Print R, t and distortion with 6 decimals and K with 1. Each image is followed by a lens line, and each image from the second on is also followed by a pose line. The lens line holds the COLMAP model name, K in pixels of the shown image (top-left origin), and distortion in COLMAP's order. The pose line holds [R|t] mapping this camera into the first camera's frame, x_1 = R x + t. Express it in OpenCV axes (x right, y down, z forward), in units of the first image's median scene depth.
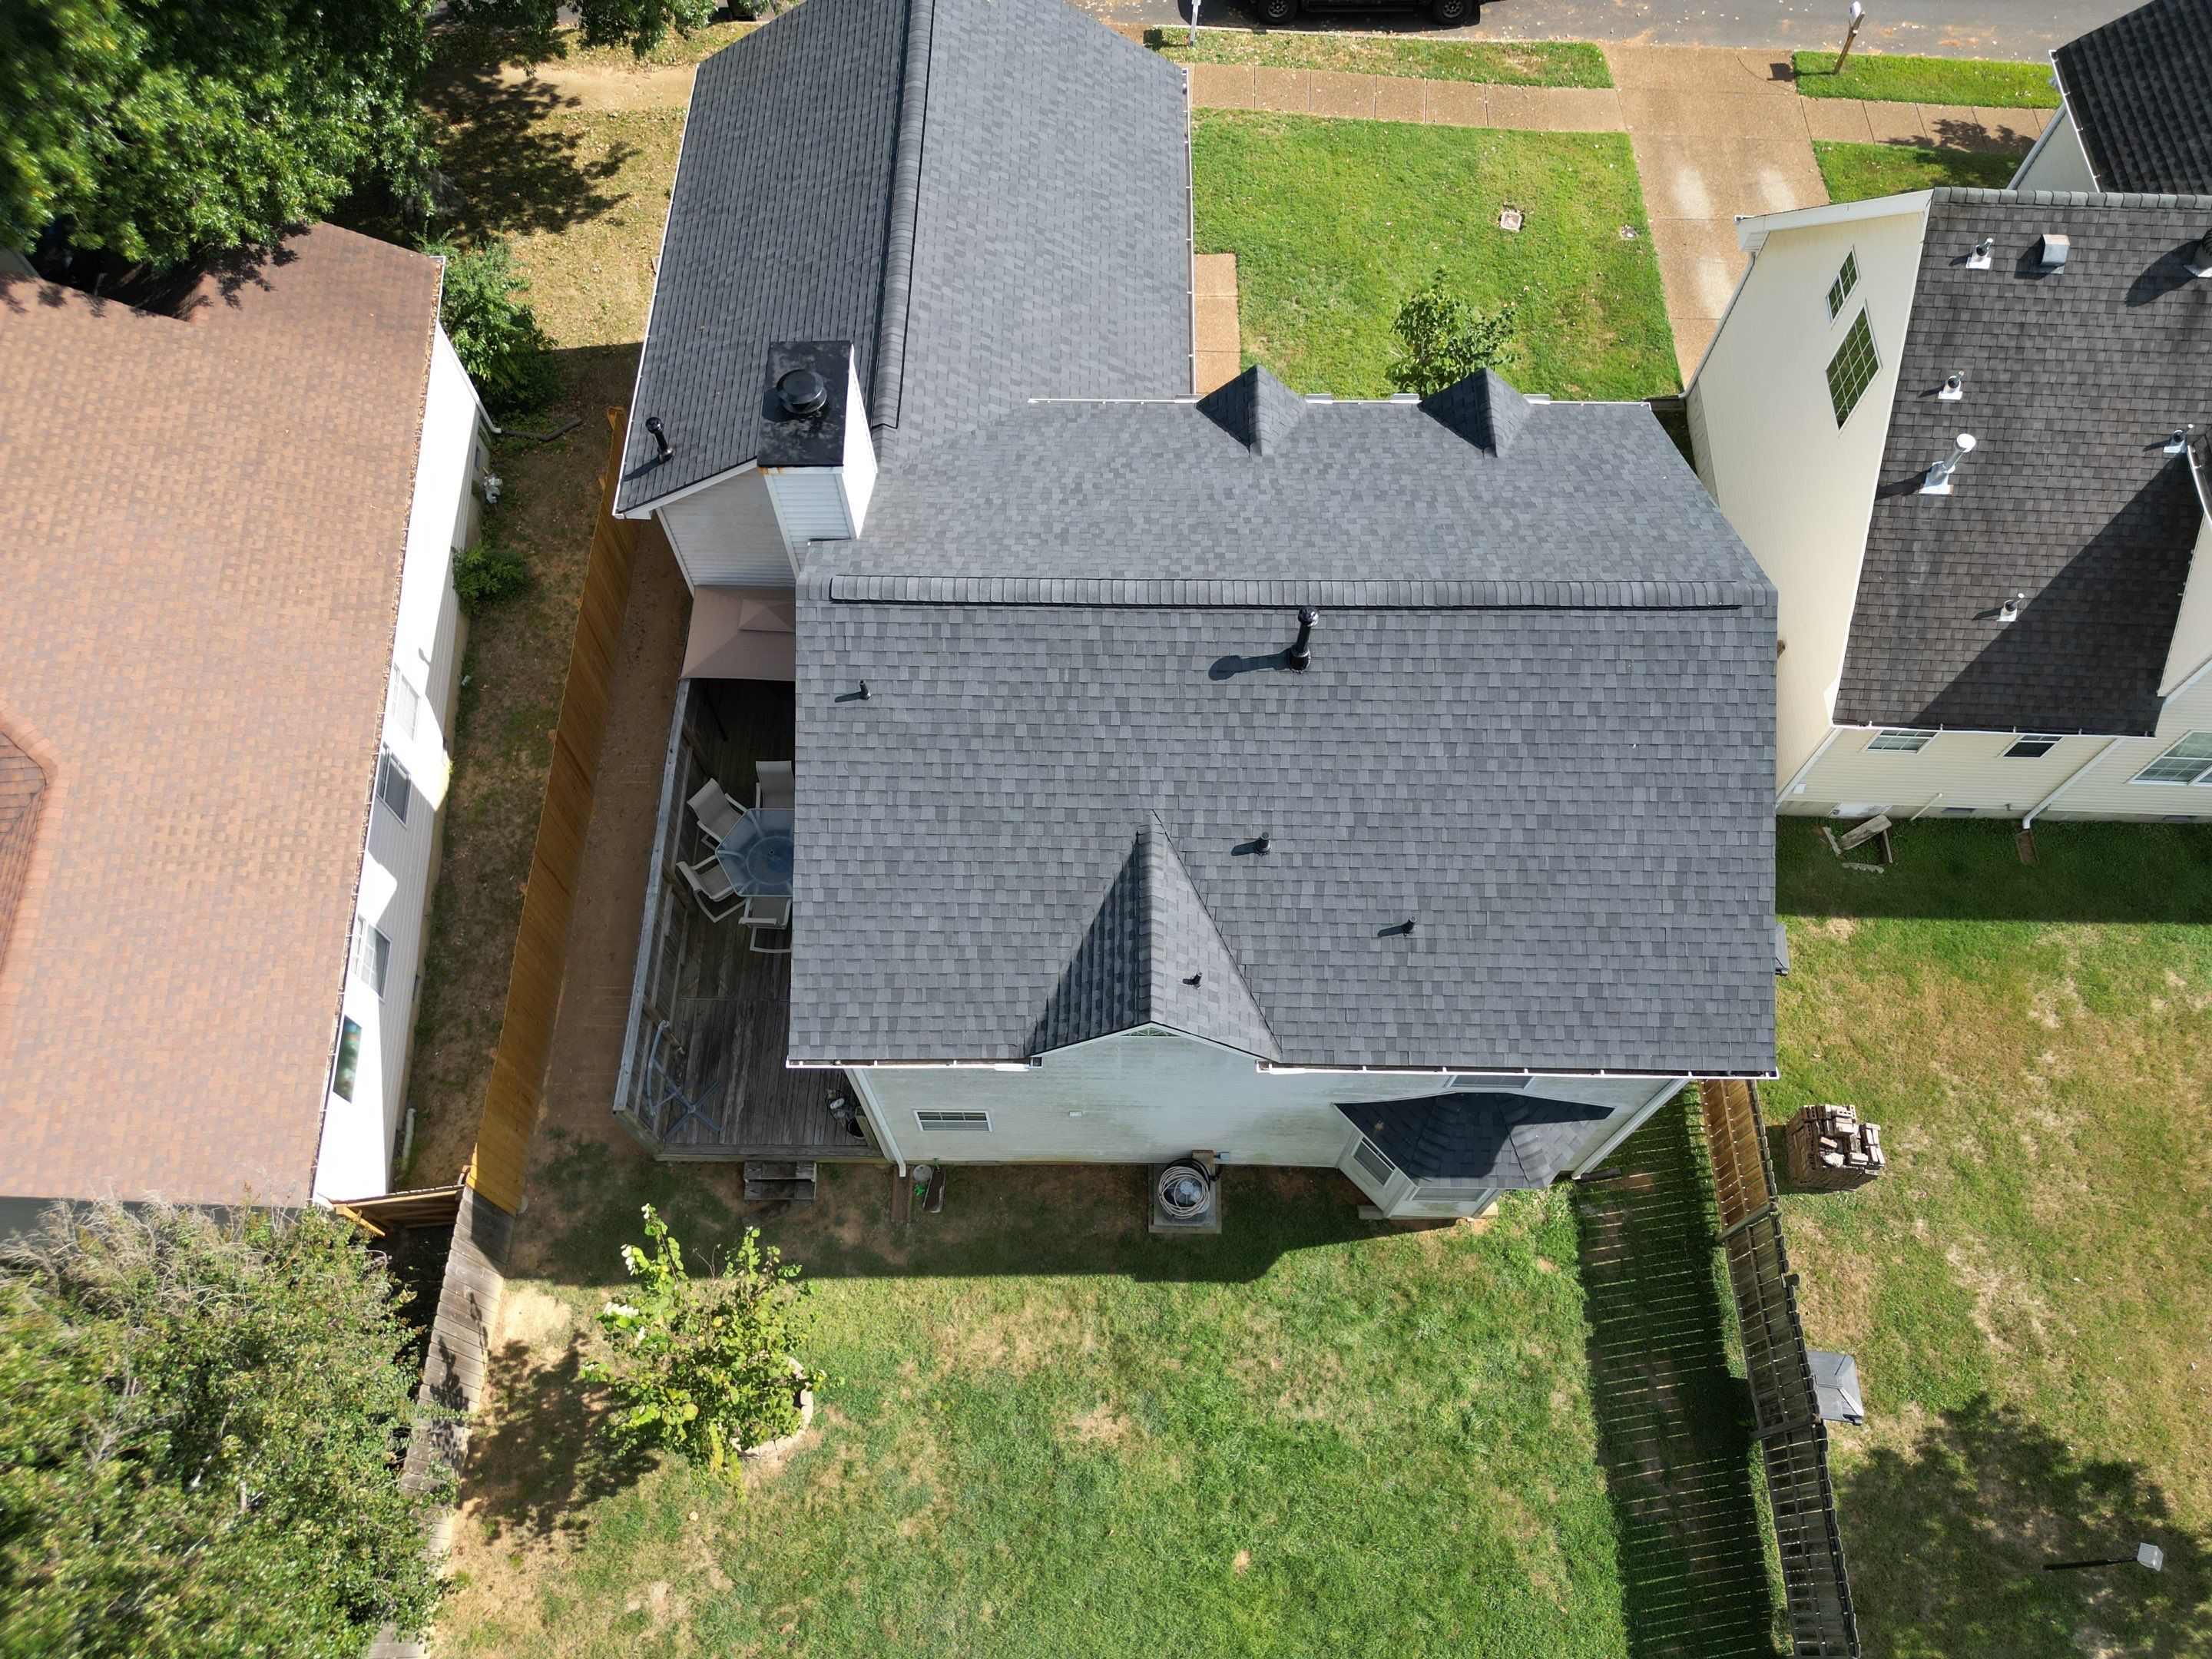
lens RADIAL K [[1535.7, 0, 1111.8], [0, 1535.7, 834.2], [0, 0, 1]] dist [0.073446, -0.065538]
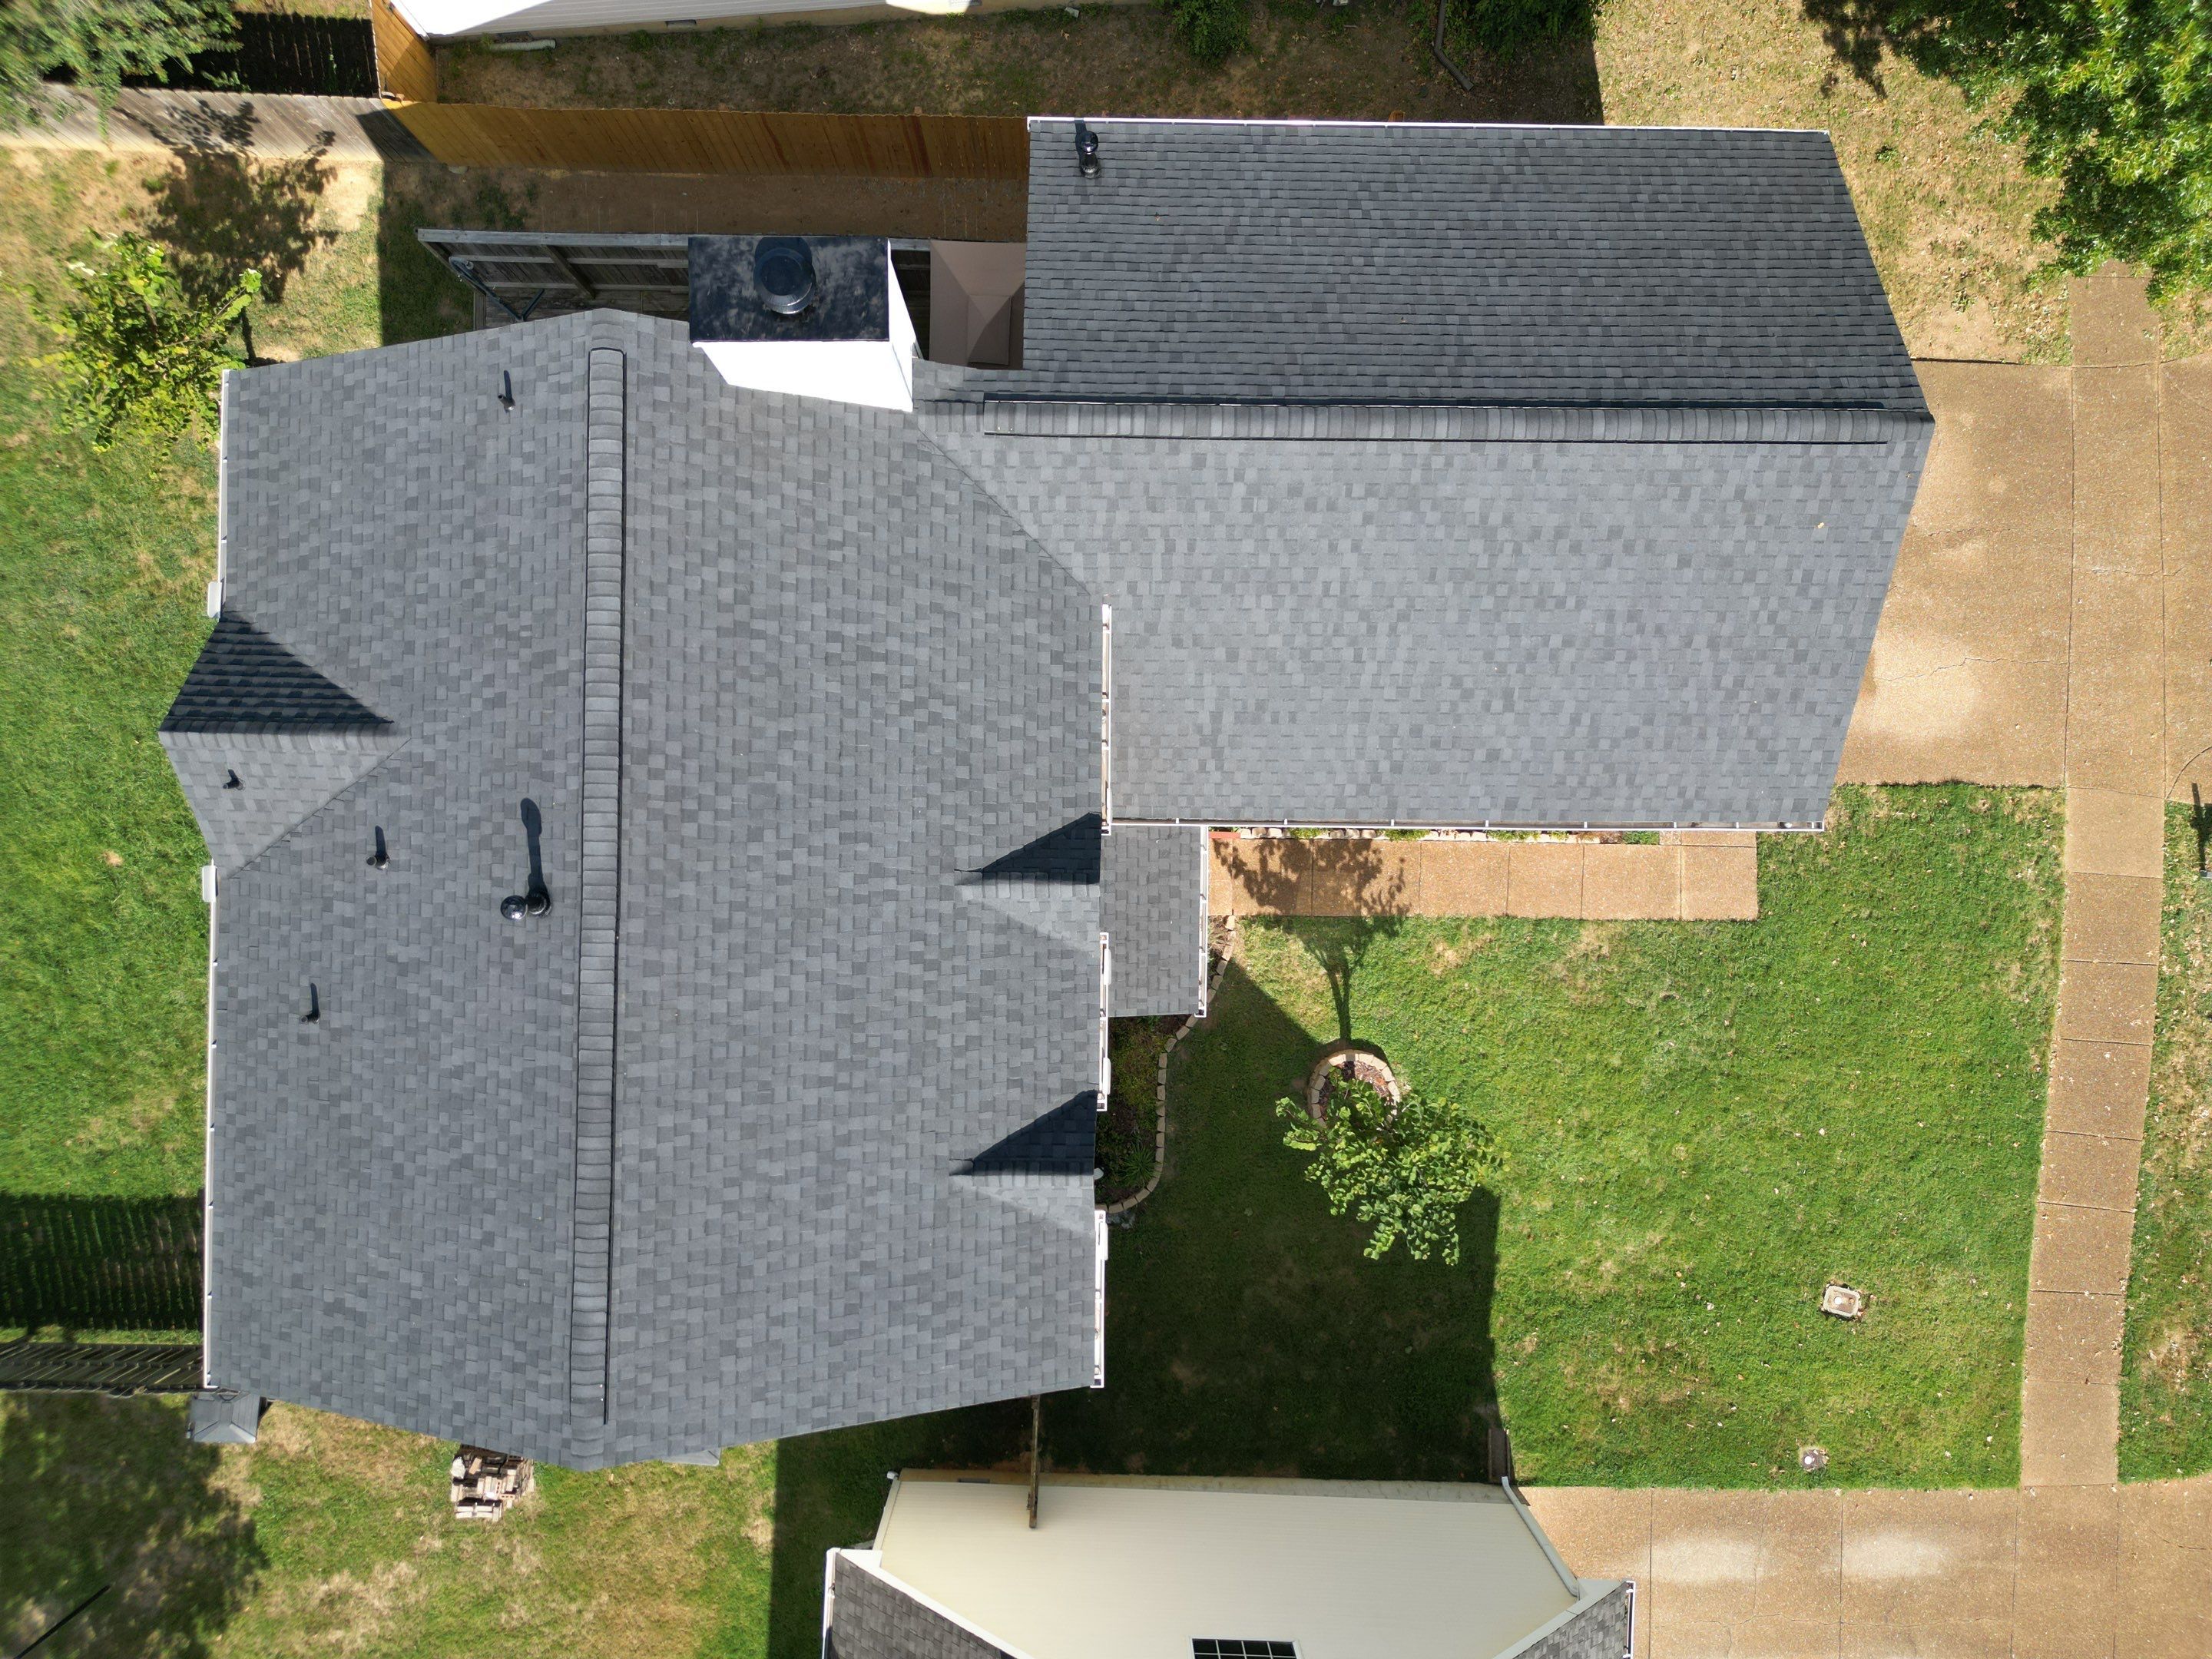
lens RADIAL K [[1535.7, 0, 1108.4], [0, 1535.7, 828.7], [0, 0, 1]] dist [0.073446, -0.065538]
pose [[-0.003280, 0.999813, -0.019057, 0.076182], [-0.900144, 0.005350, 0.435560, -0.620787], [0.435581, 0.018583, 0.899958, 0.284559]]
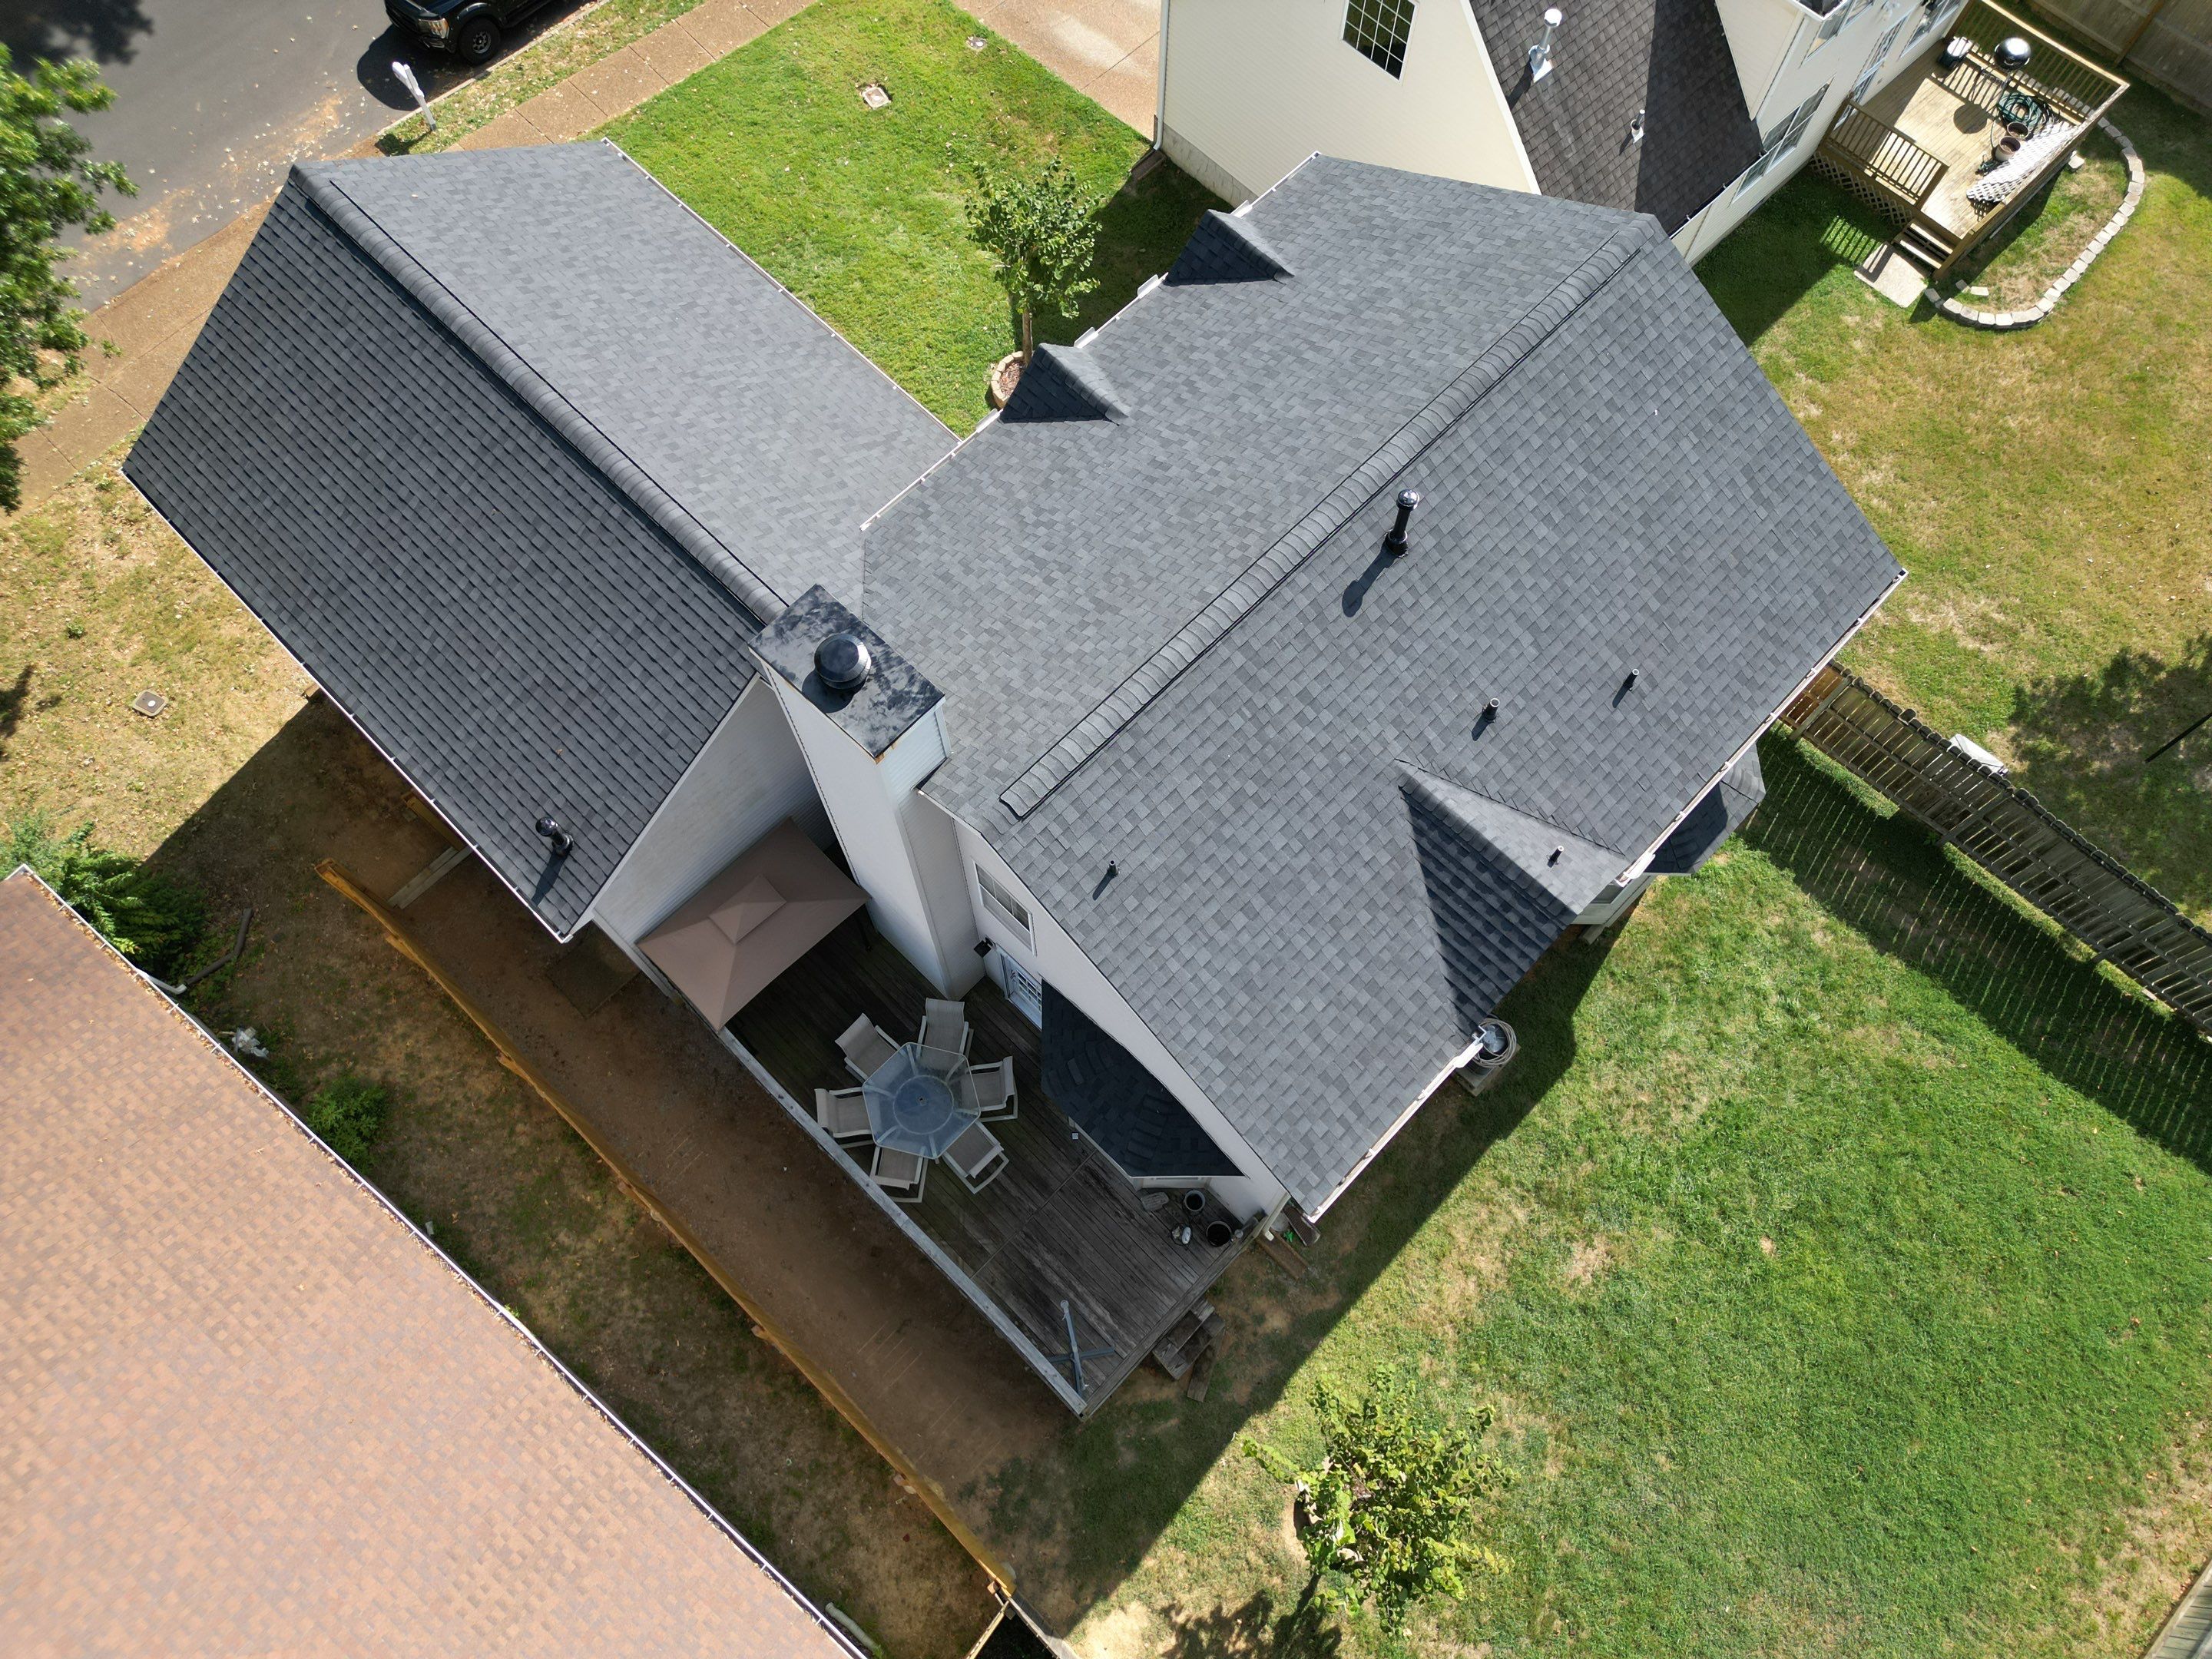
lens RADIAL K [[1535.7, 0, 1107.8], [0, 1535.7, 831.8], [0, 0, 1]] dist [0.073446, -0.065538]
pose [[0.693508, -0.667015, 0.272283, -0.313481], [0.642750, 0.743553, 0.184395, -0.220895], [-0.325451, 0.047131, 0.944383, 0.114037]]
